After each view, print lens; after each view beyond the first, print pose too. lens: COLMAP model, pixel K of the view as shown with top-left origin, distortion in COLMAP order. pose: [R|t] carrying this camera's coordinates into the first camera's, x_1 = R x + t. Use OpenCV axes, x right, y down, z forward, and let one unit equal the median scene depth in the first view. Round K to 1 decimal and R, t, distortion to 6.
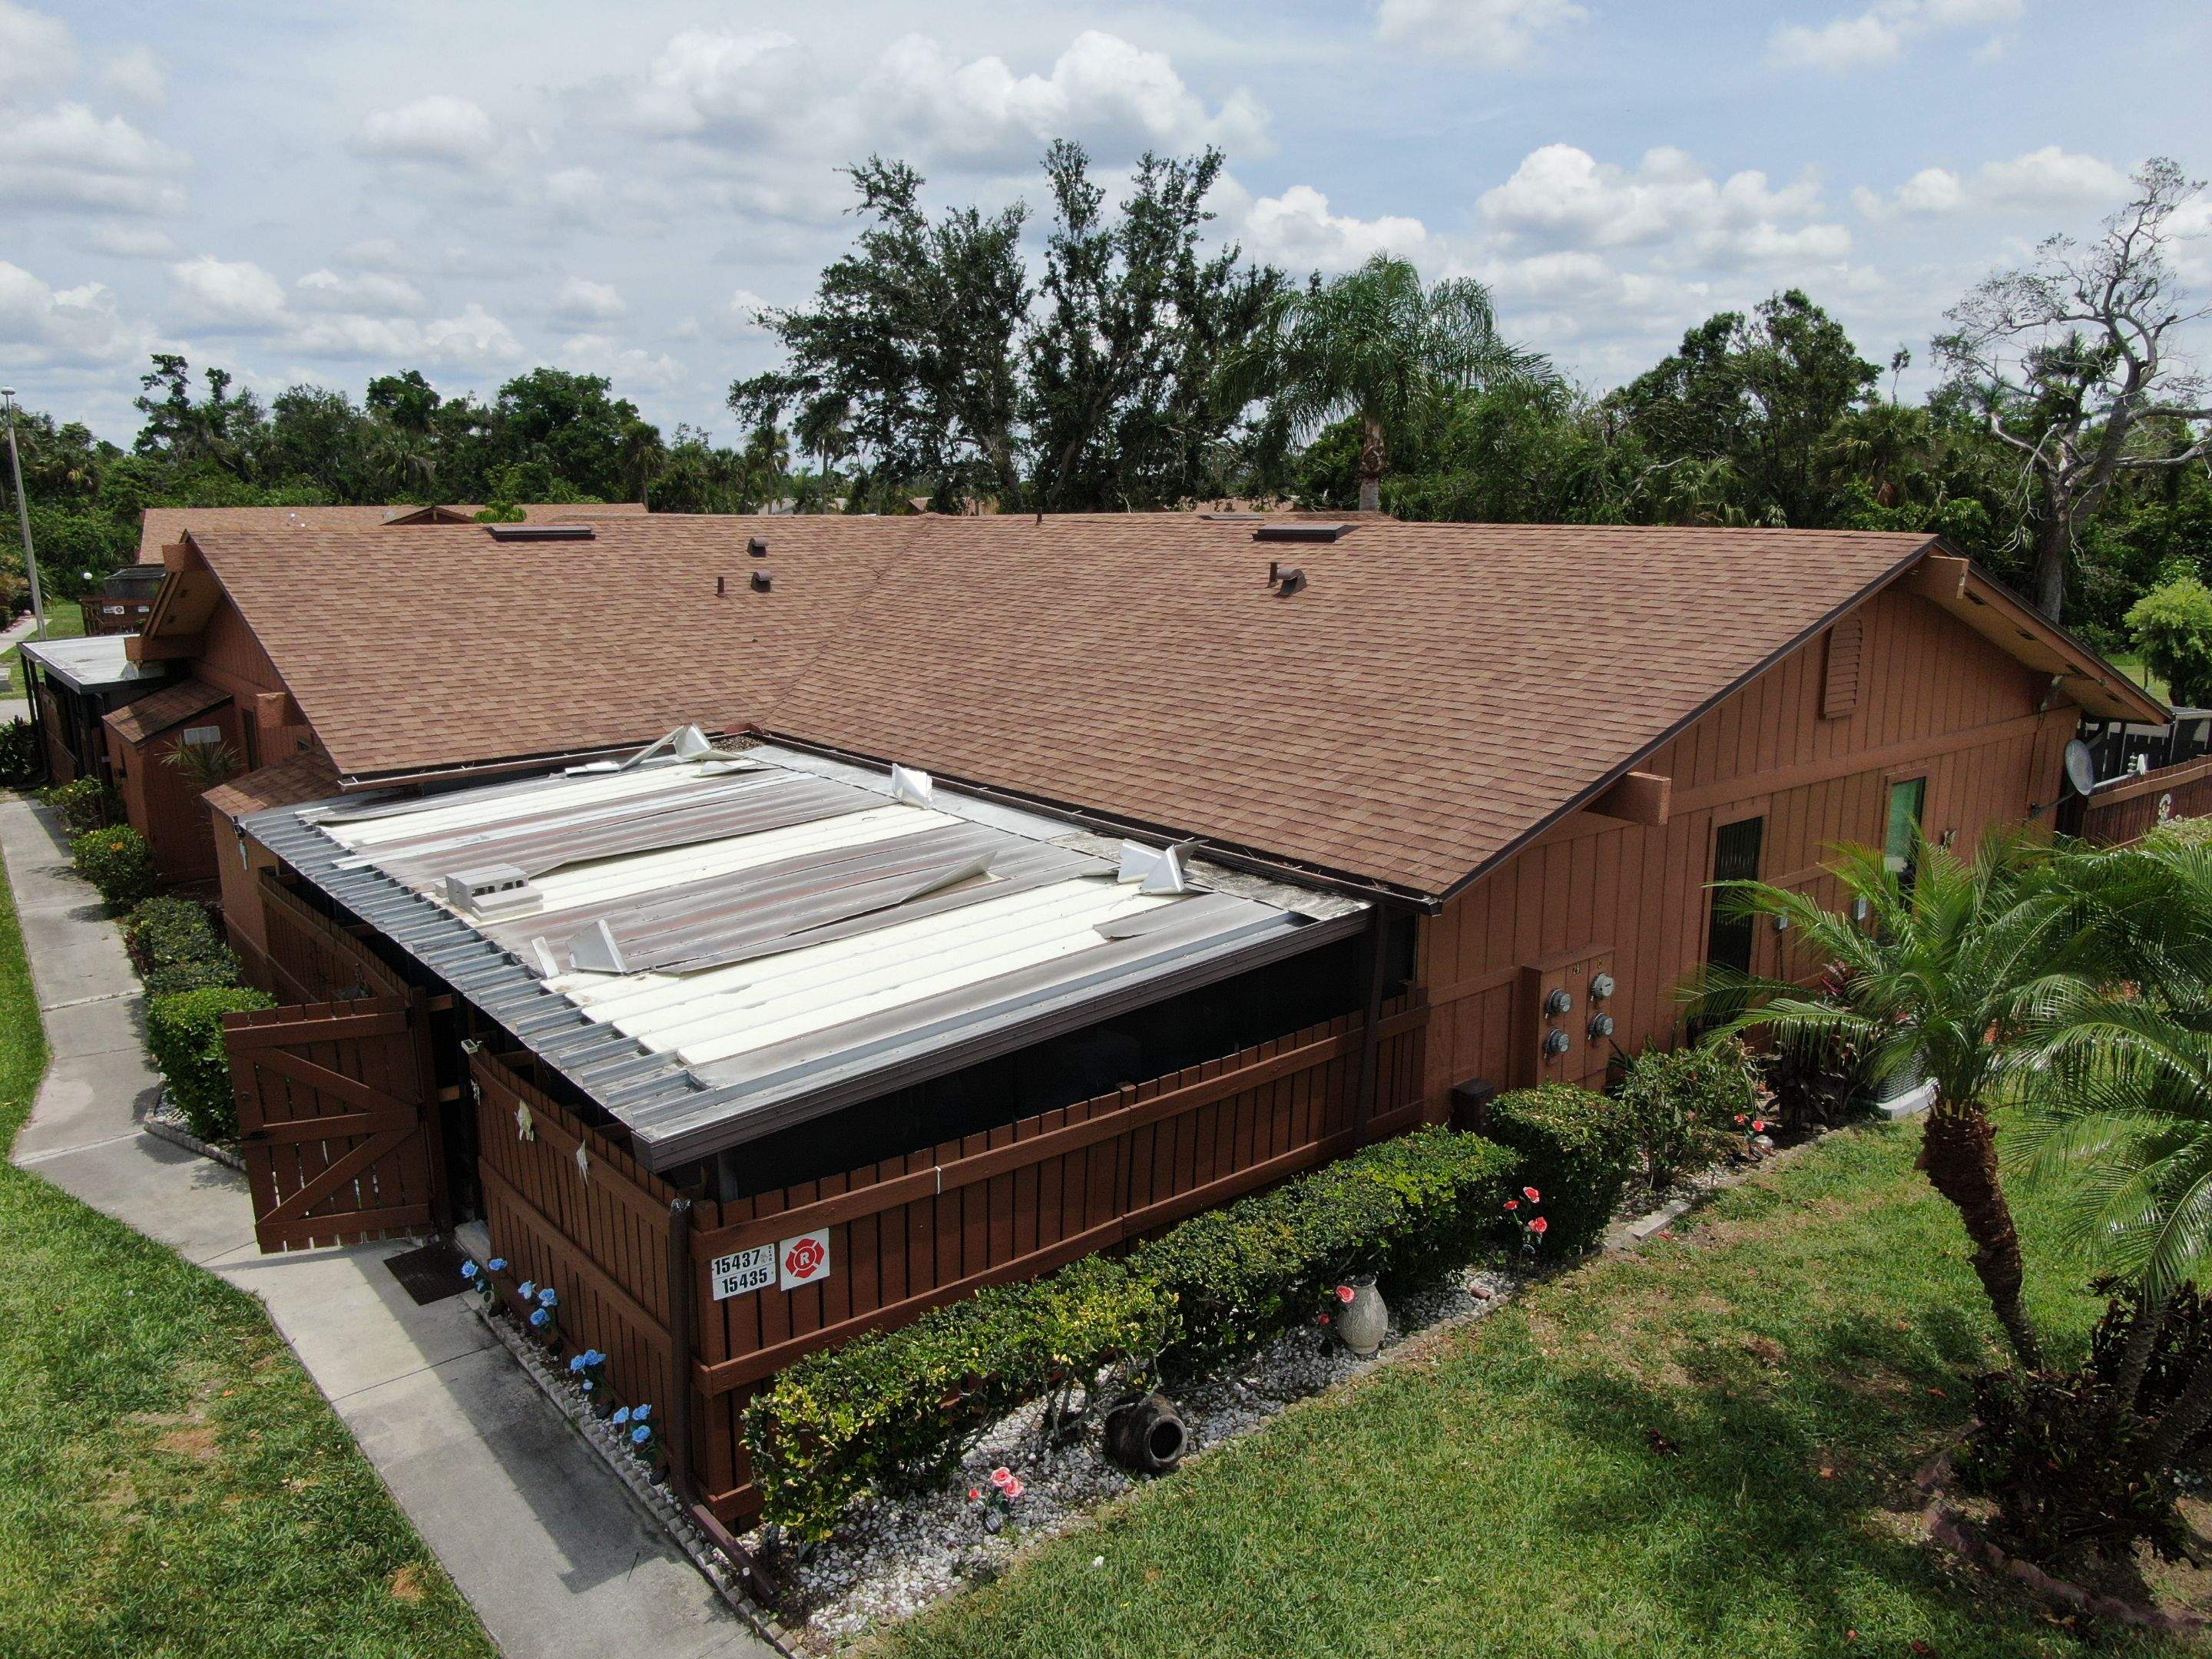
lens RADIAL K [[1596.7, 0, 1100.1], [0, 1596.7, 830.6], [0, 0, 1]] dist [-0.020676, -0.002348]
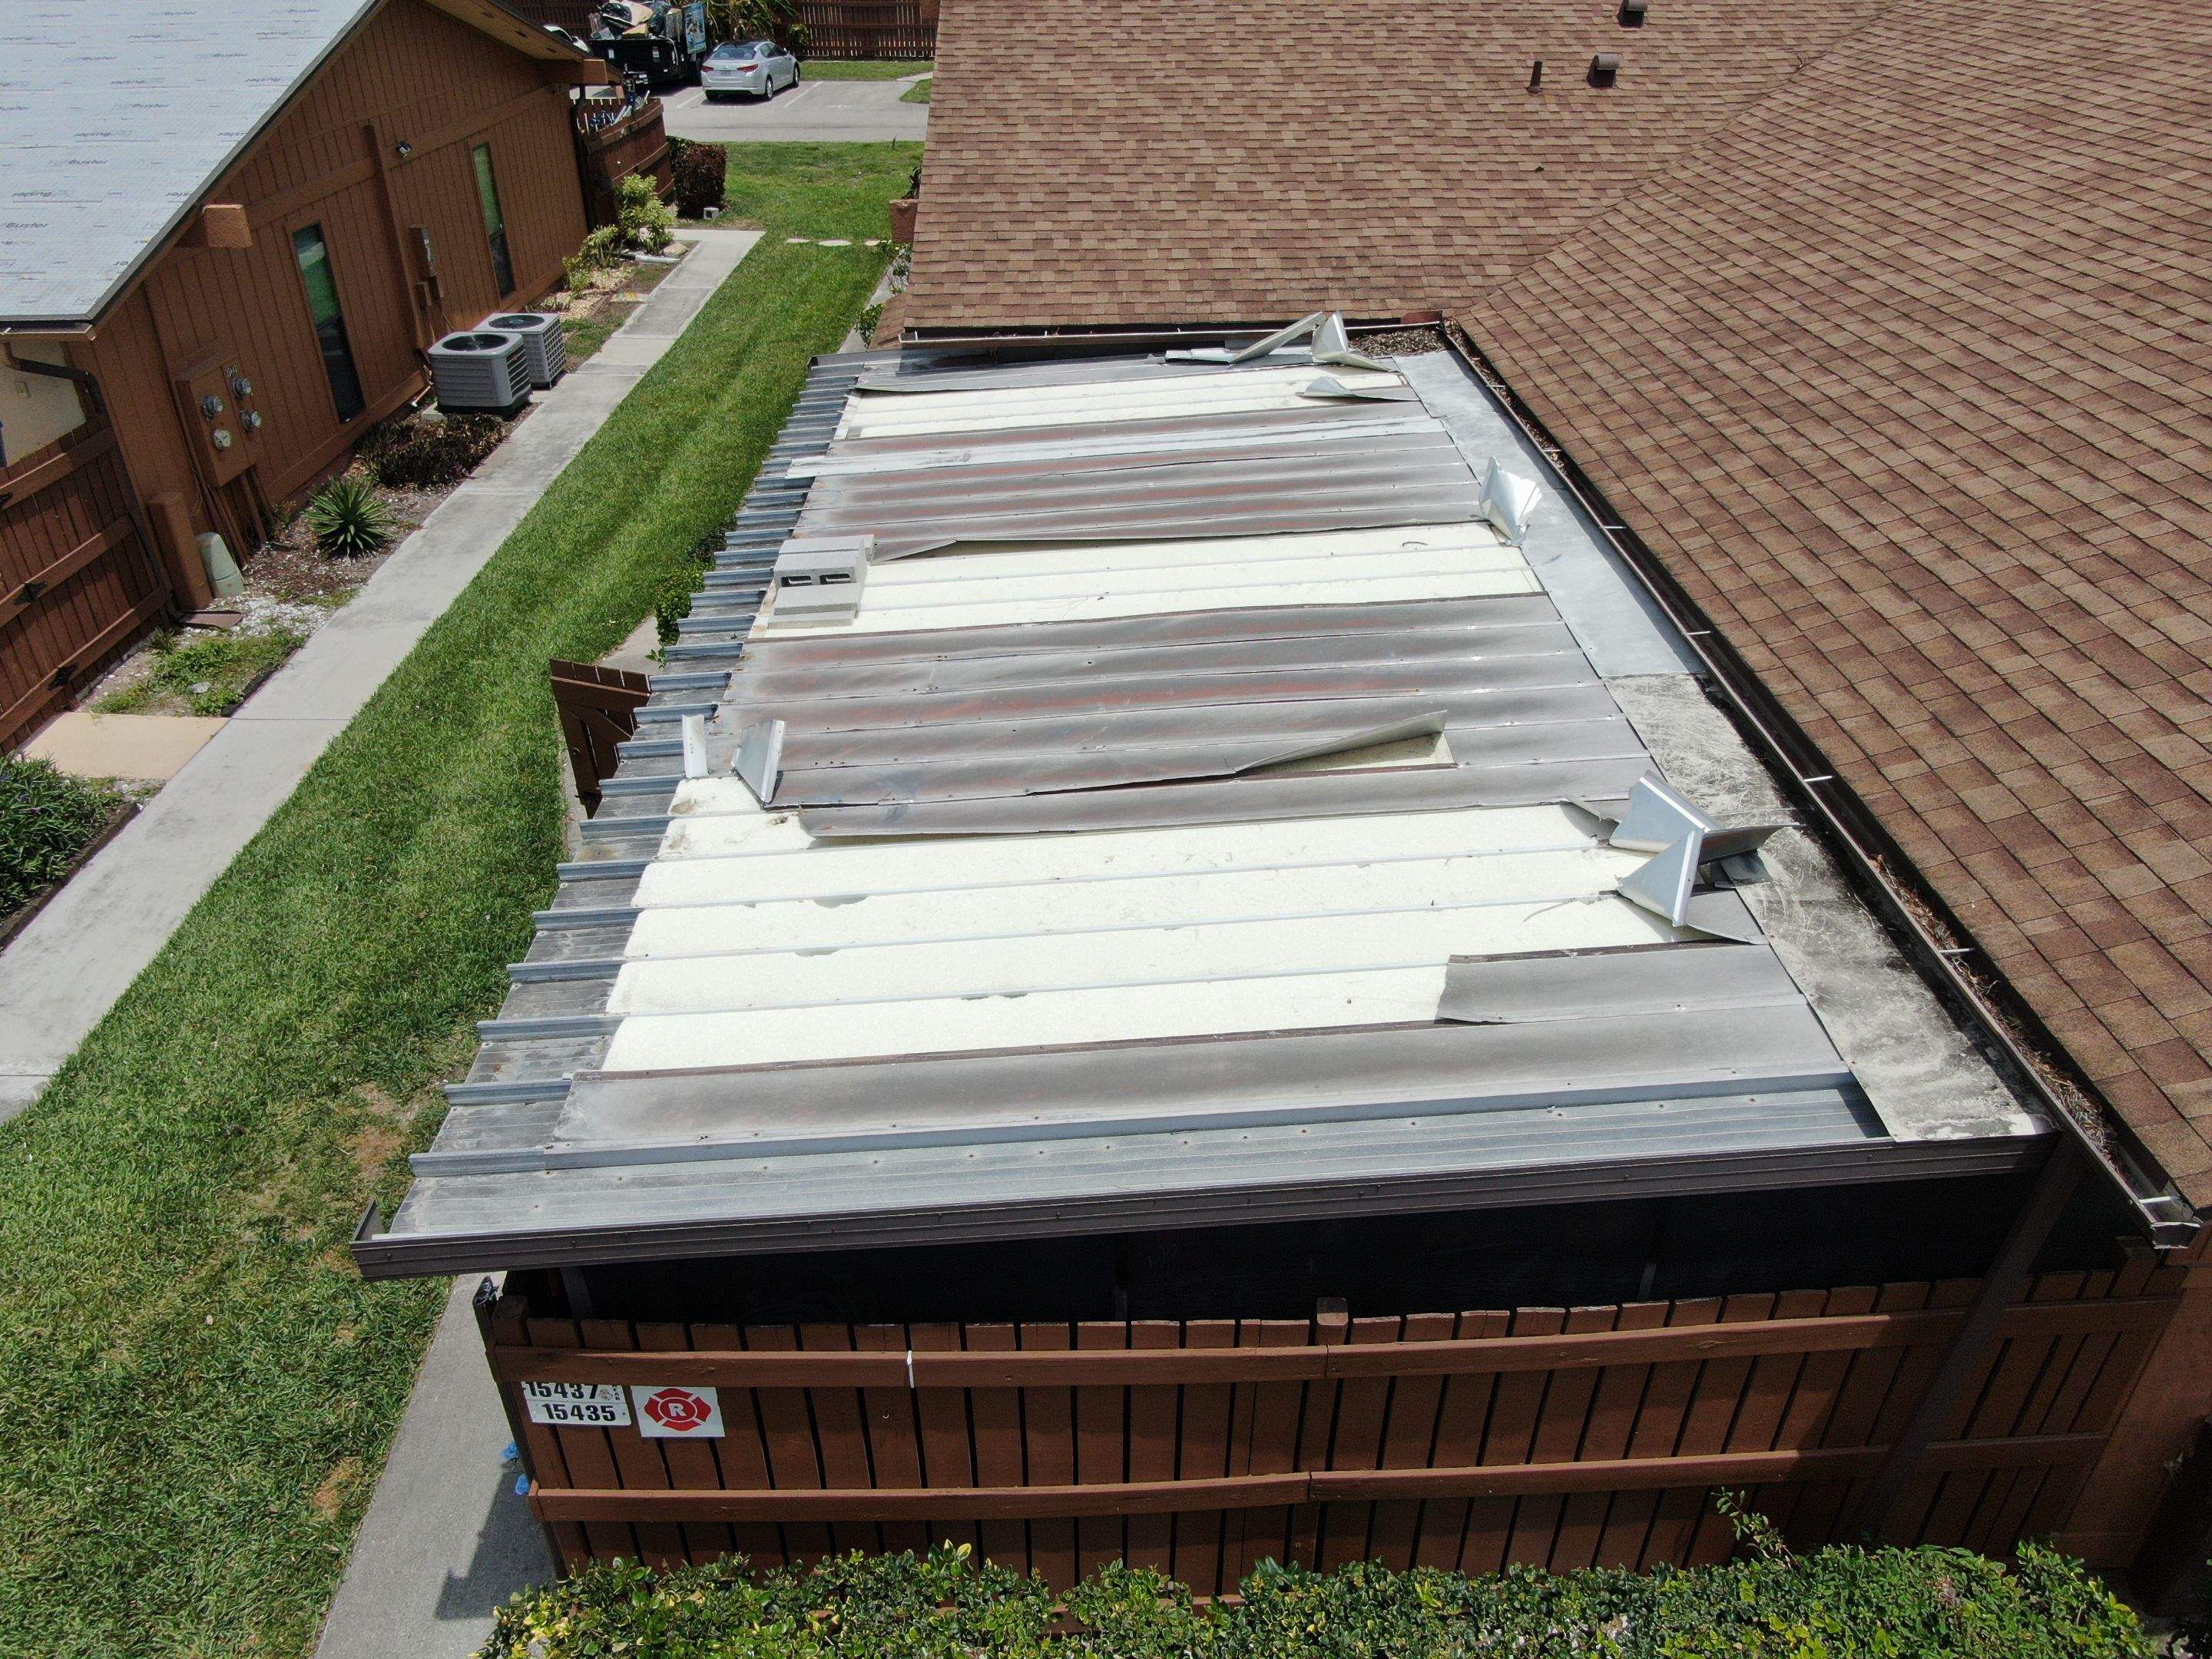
lens RADIAL K [[1596.7, 0, 1112.2], [0, 1596.7, 822.9], [0, 0, 1]] dist [-0.020676, -0.002348]
pose [[0.791270, 0.313587, -0.524934, 0.177098], [-0.121380, 0.921951, 0.367794, -0.169756], [0.599299, -0.227308, 0.767576, 0.553100]]
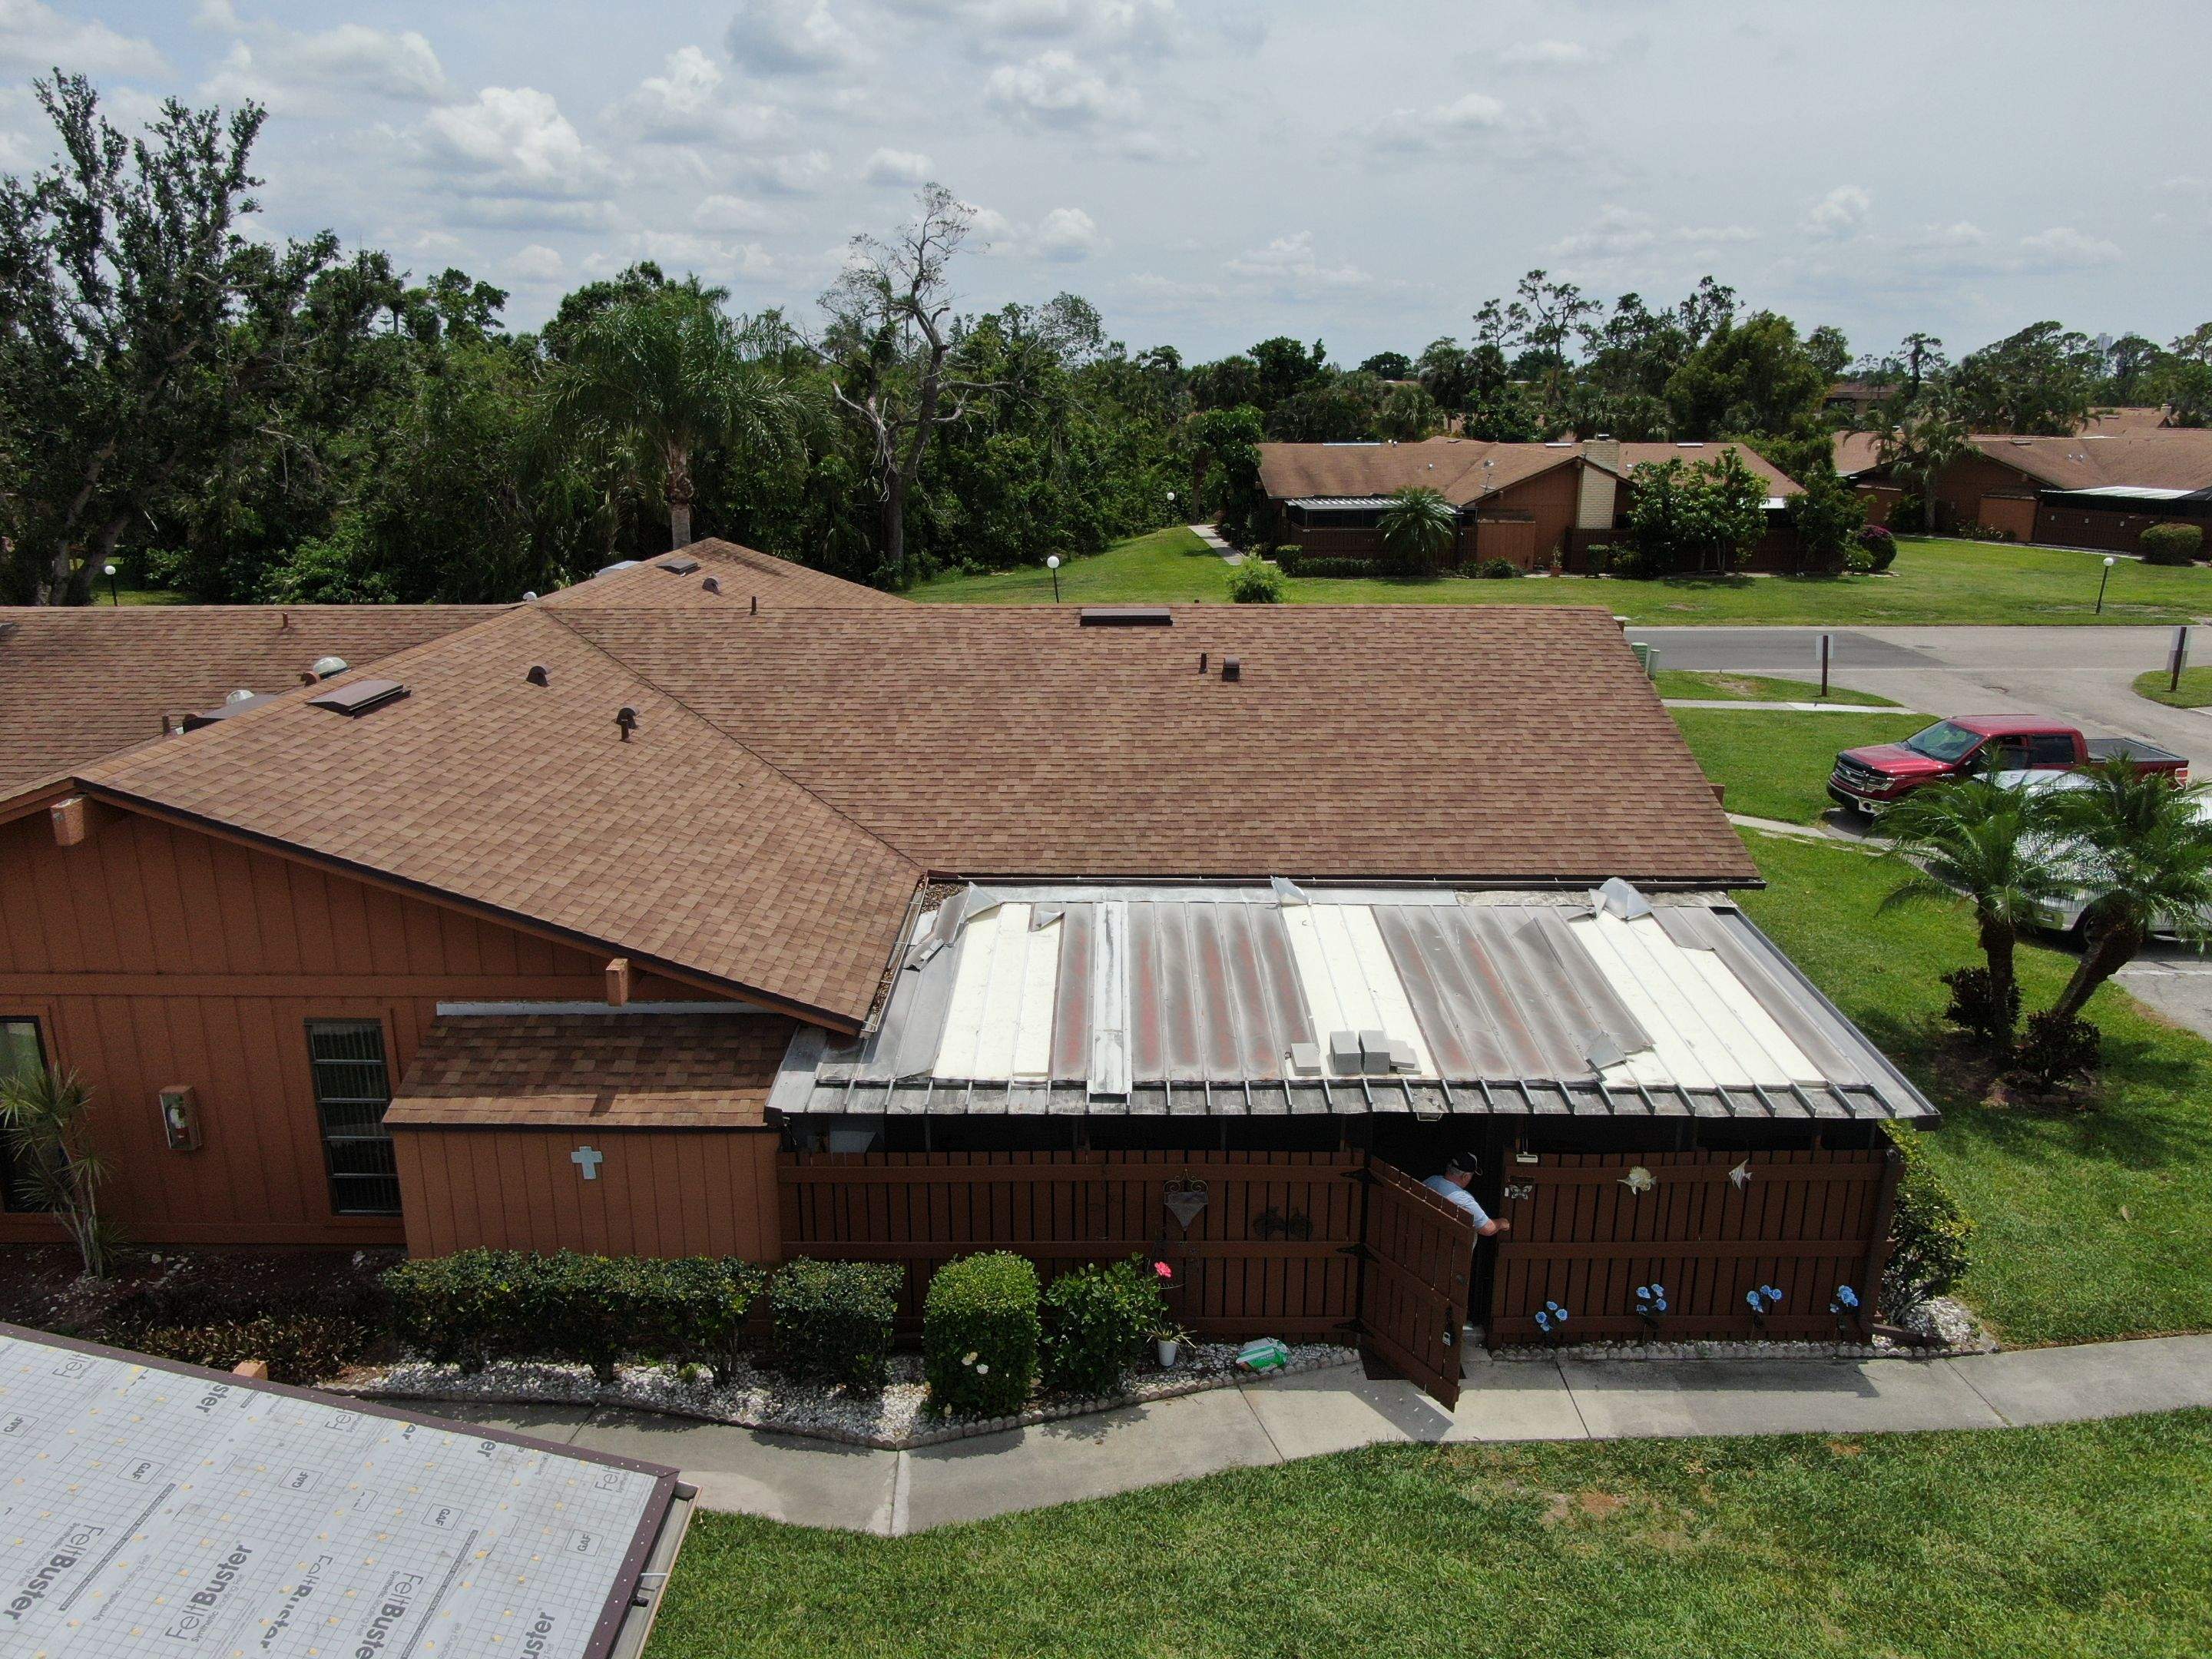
lens RADIAL K [[1596.7, 0, 1115.8], [0, 1596.7, 827.5], [0, 0, 1]] dist [-0.020676, -0.002348]
pose [[0.627655, -0.205633, 0.750842, -1.583190], [0.158116, 0.978054, 0.135684, -0.369673], [-0.762265, 0.033557, 0.646394, 0.418810]]
